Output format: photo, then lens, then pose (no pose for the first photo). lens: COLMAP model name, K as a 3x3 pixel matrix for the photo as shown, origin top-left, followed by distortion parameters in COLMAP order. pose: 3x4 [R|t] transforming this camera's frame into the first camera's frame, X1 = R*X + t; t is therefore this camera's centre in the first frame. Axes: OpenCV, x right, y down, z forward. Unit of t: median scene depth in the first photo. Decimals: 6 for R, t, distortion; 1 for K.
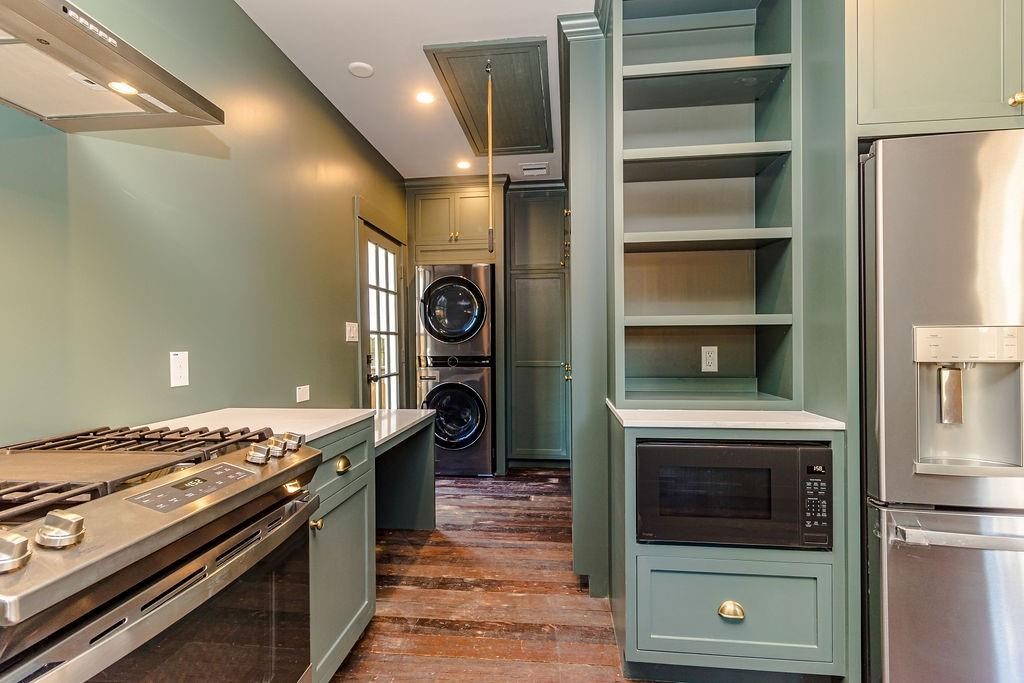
lens RADIAL K [[507.4, 0, 508.9], [0, 507.4, 342.5], [0, 0, 1]] dist [0.001513, -0.000142]
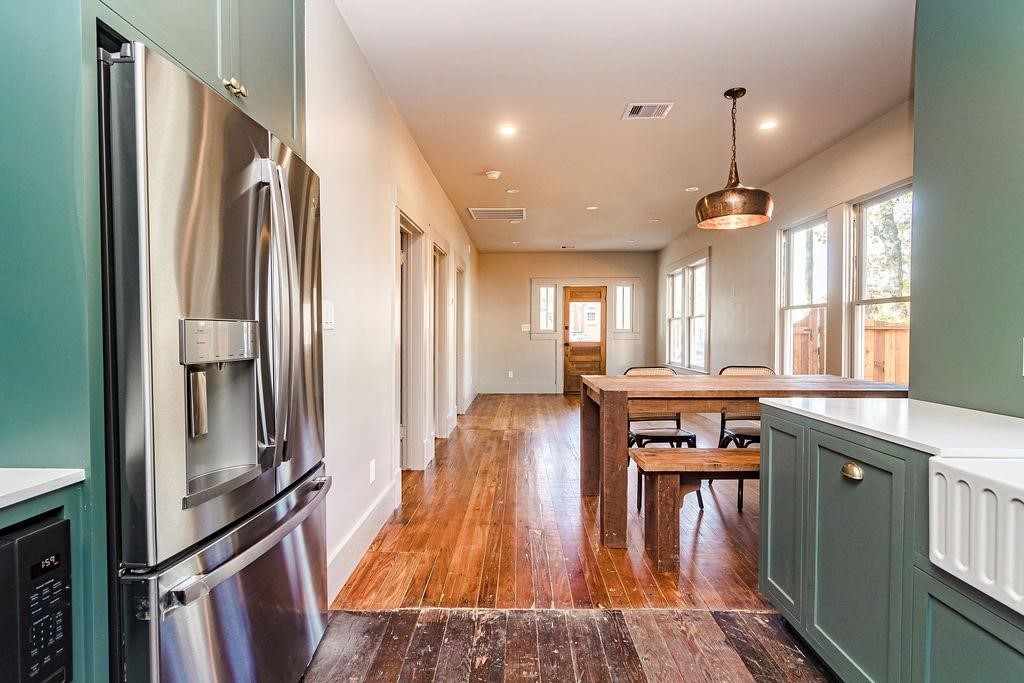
lens RADIAL K [[507.4, 0, 514.1], [0, 507.4, 345.9], [0, 0, 1]] dist [0.001513, -0.000142]
pose [[-0.104421, -0.015234, 0.994416, -0.007375], [0.001044, 0.999880, 0.015428, -0.001668], [-0.994533, 0.002649, -0.104393, 0.541785]]
